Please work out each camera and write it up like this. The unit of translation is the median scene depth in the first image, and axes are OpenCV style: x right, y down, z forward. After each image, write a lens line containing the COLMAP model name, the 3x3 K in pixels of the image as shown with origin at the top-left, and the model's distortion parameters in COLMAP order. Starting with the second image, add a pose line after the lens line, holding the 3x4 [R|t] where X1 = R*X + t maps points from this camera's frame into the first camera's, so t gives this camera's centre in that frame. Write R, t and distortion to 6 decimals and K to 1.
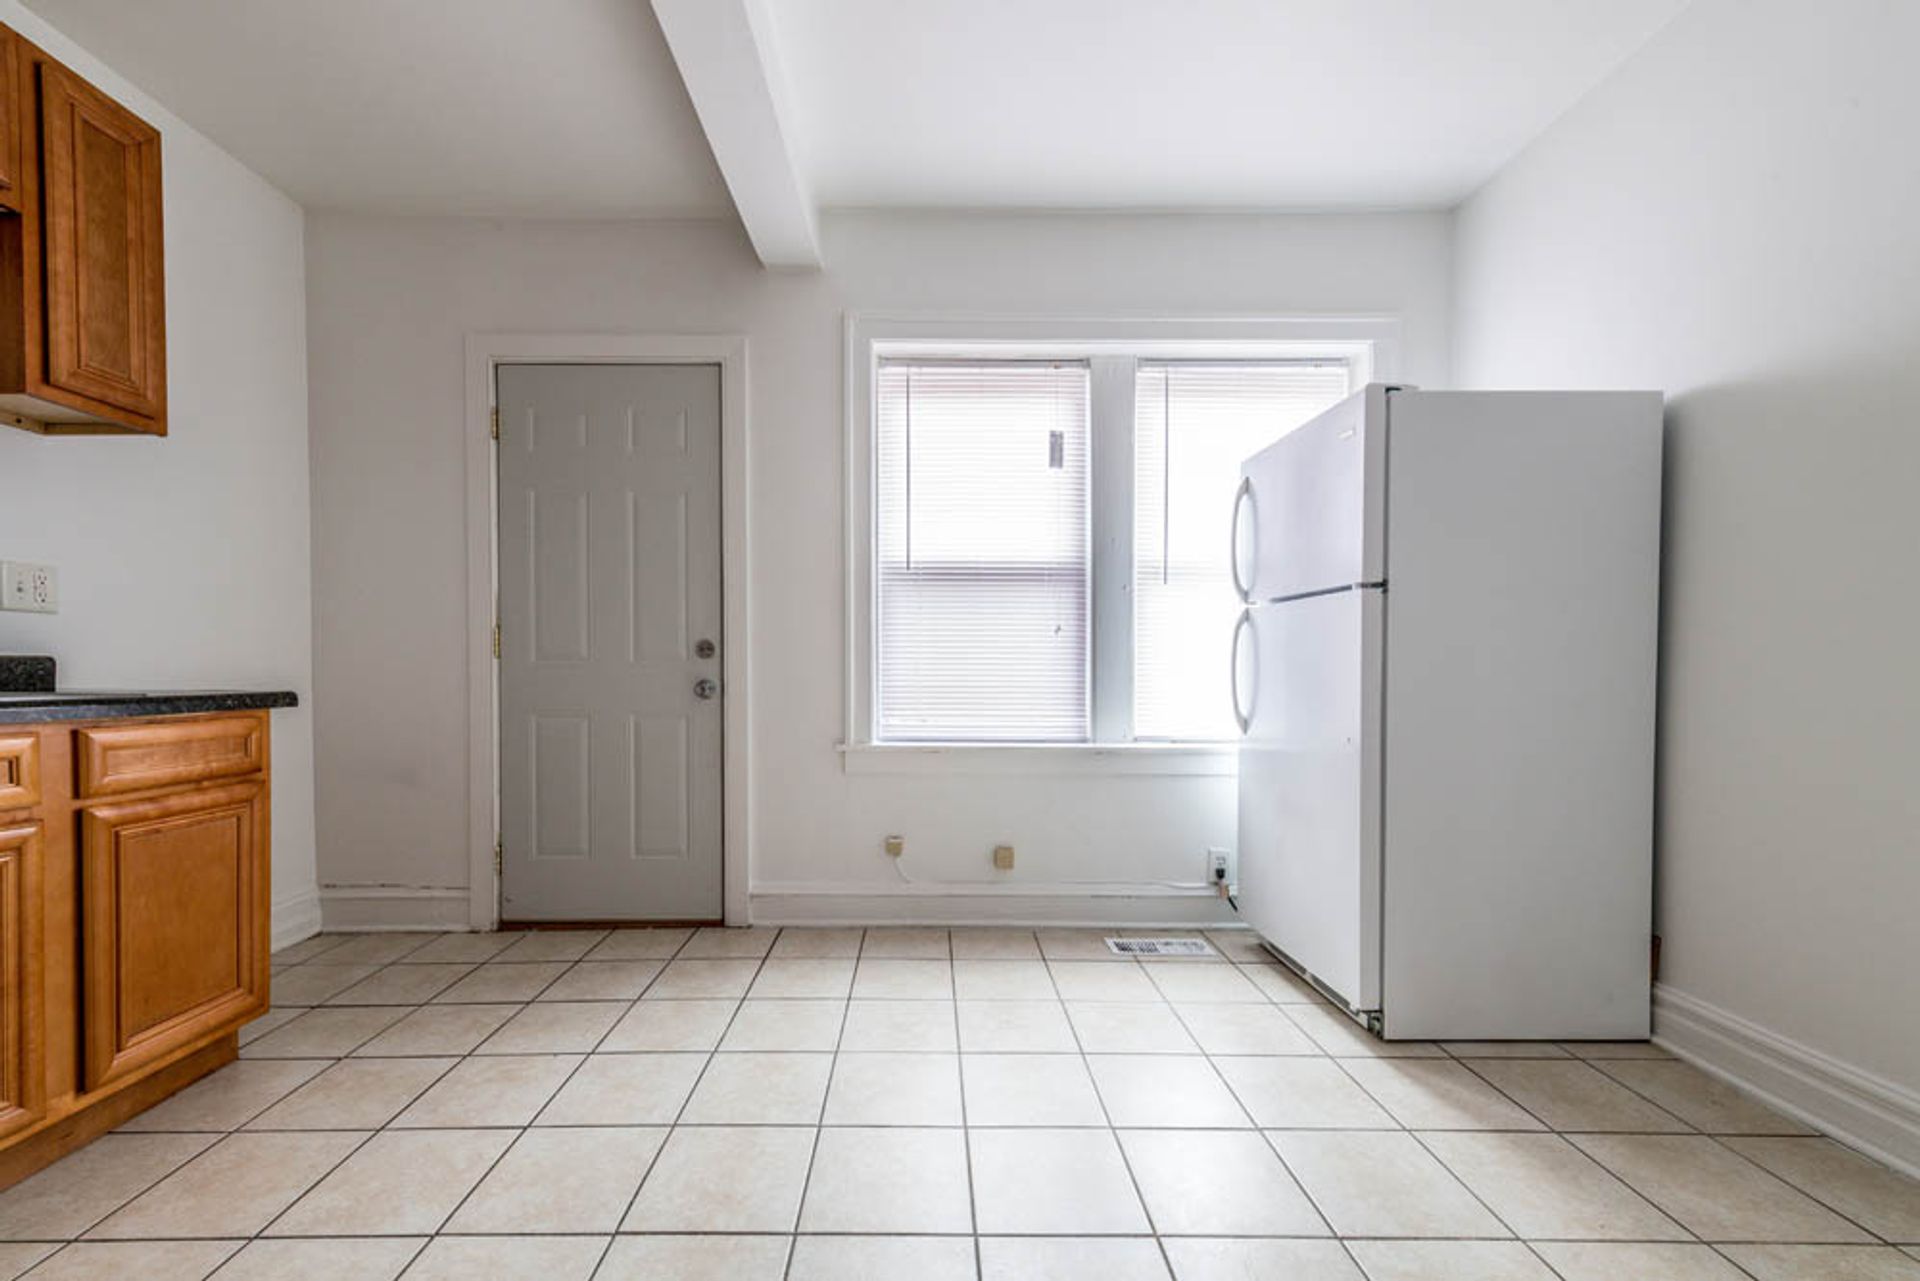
lens RADIAL K [[769.1, 0, 933.0], [0, 769.1, 674.5], [0, 0, 1]] dist [0.012551, -0.002703]
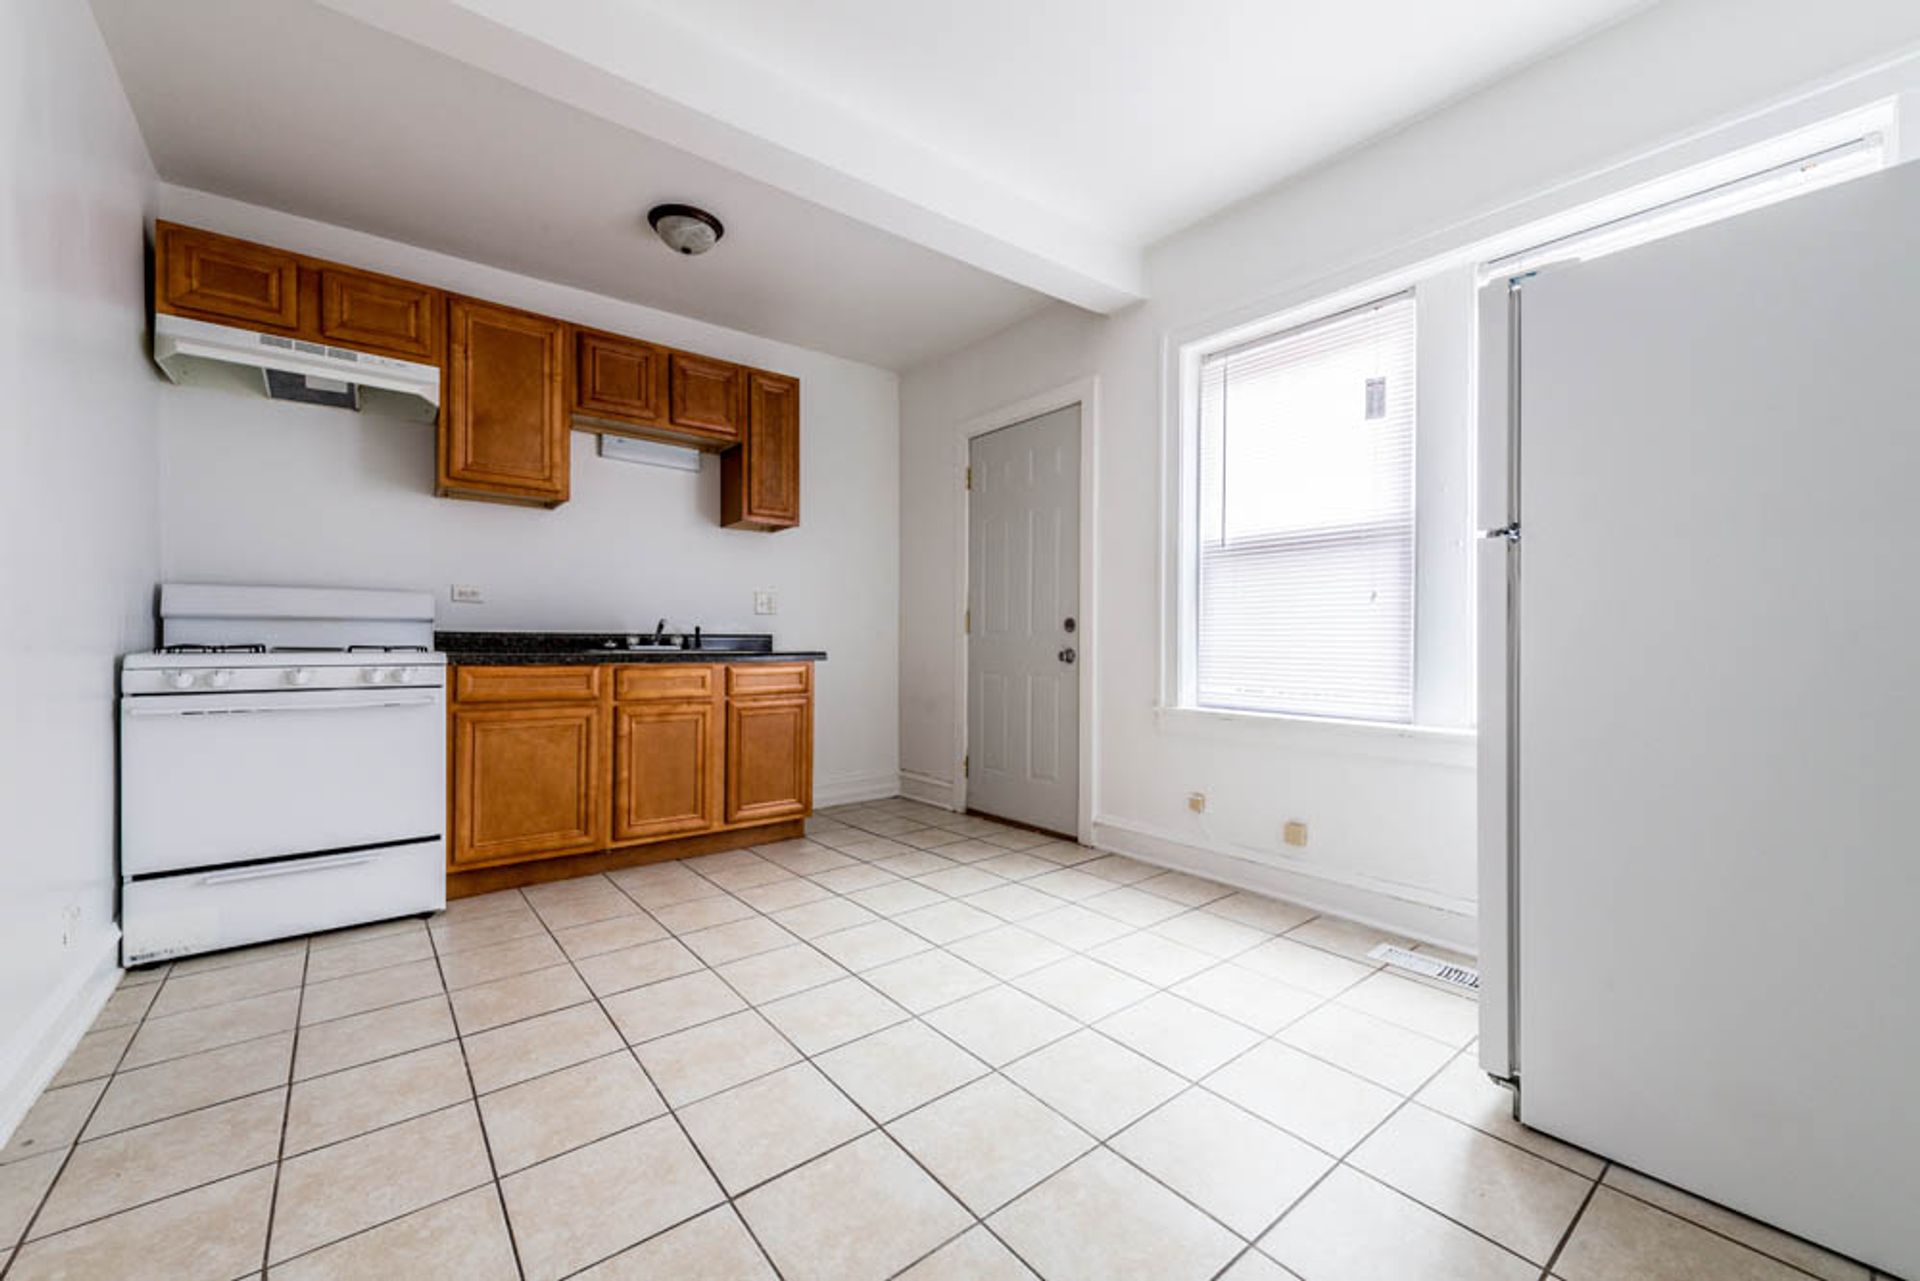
lens RADIAL K [[769.1, 0, 968.0], [0, 769.1, 634.3], [0, 0, 1]] dist [0.012551, -0.002703]
pose [[0.624071, -0.007734, -0.781329, 0.620601], [-0.005273, 0.999887, -0.014110, 0.001781], [0.781350, 0.012925, 0.623960, 0.064293]]
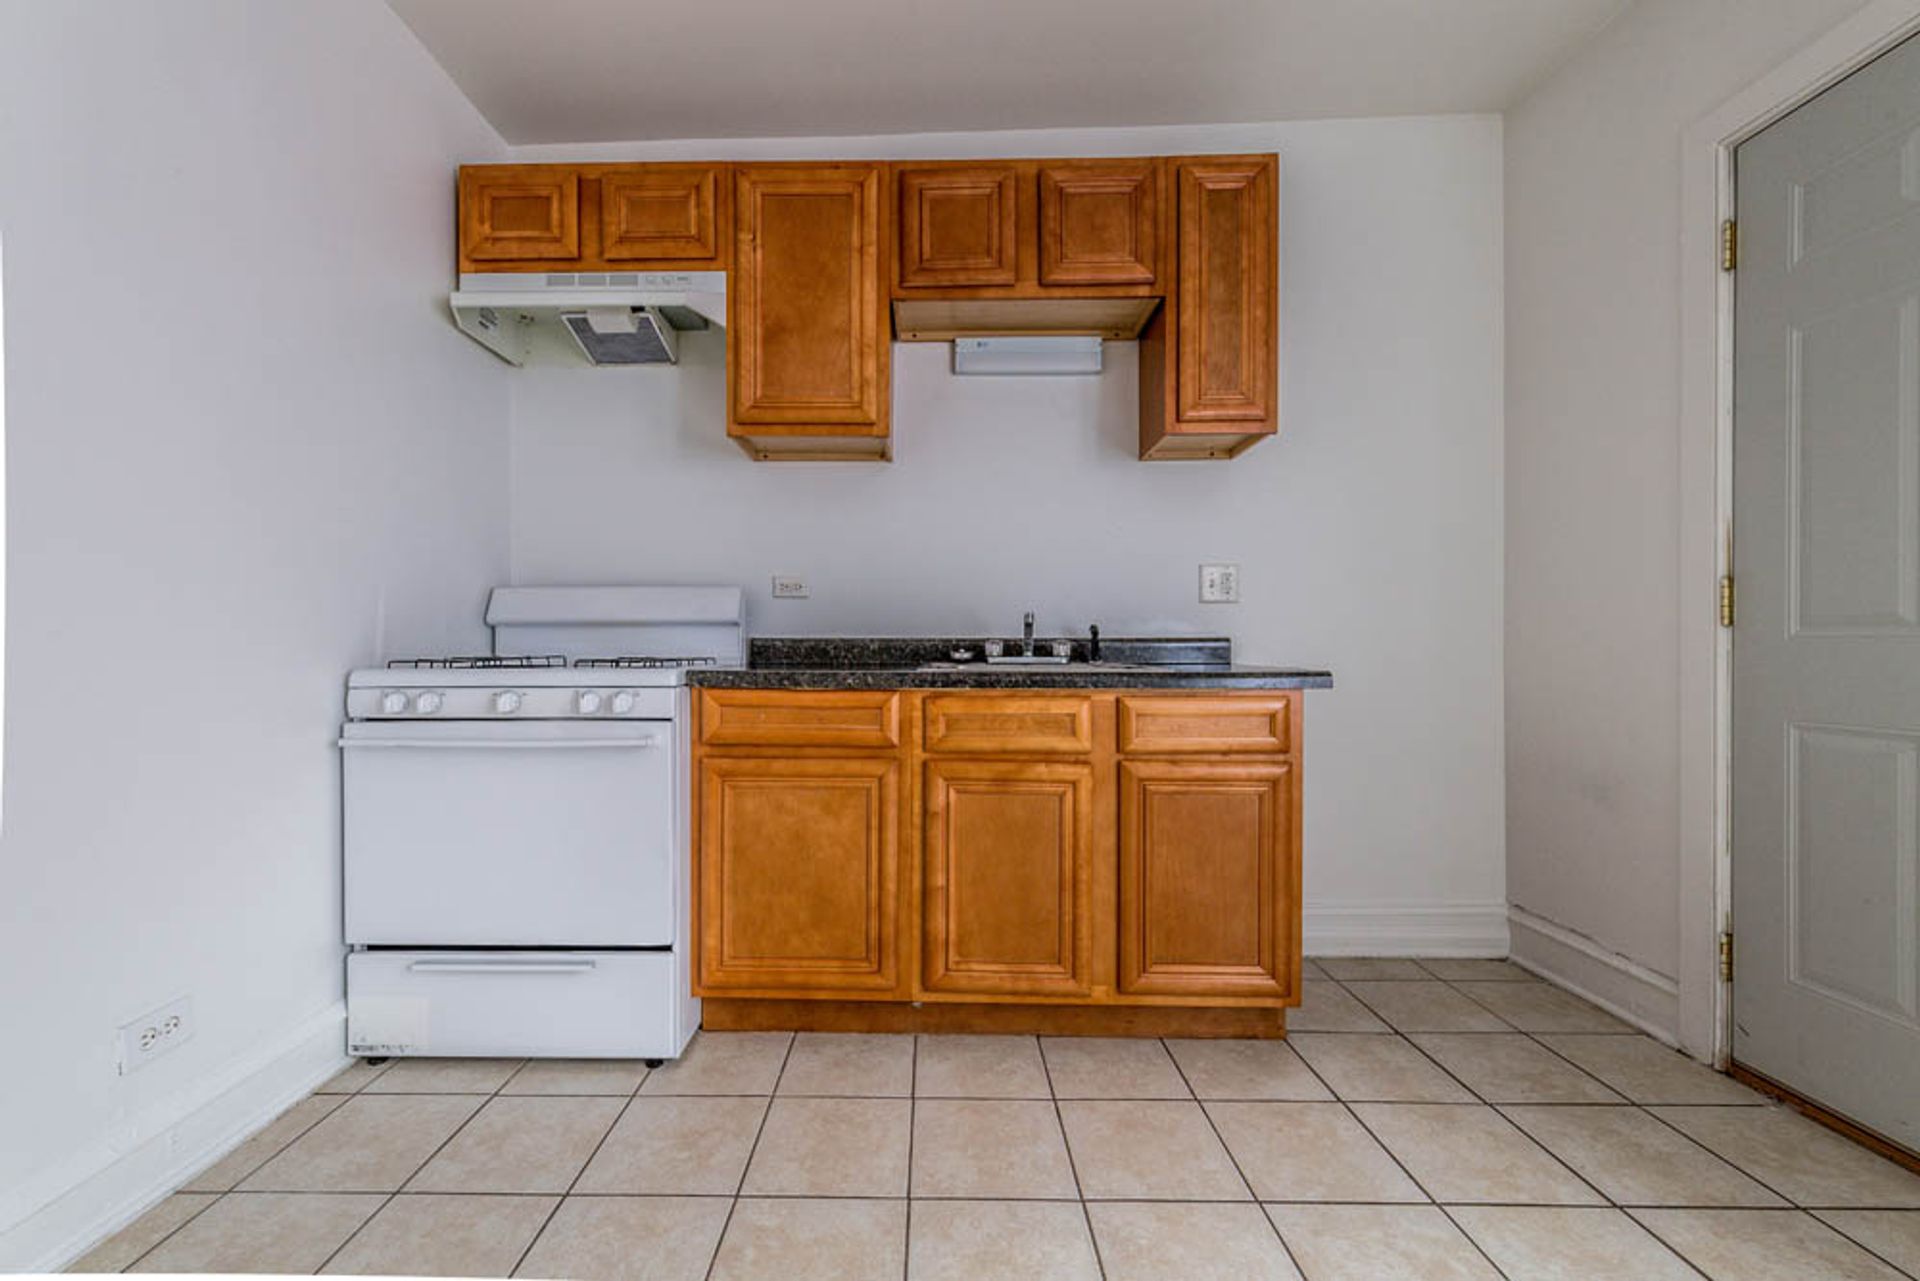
lens RADIAL K [[769.1, 0, 917.7], [0, 769.1, 651.6], [0, 0, 1]] dist [0.012551, -0.002703]
pose [[-0.033528, 0.001944, -0.999436, 0.075262], [-0.002729, 0.999994, 0.002037, -0.001844], [0.999434, 0.002796, -0.033523, 0.384278]]
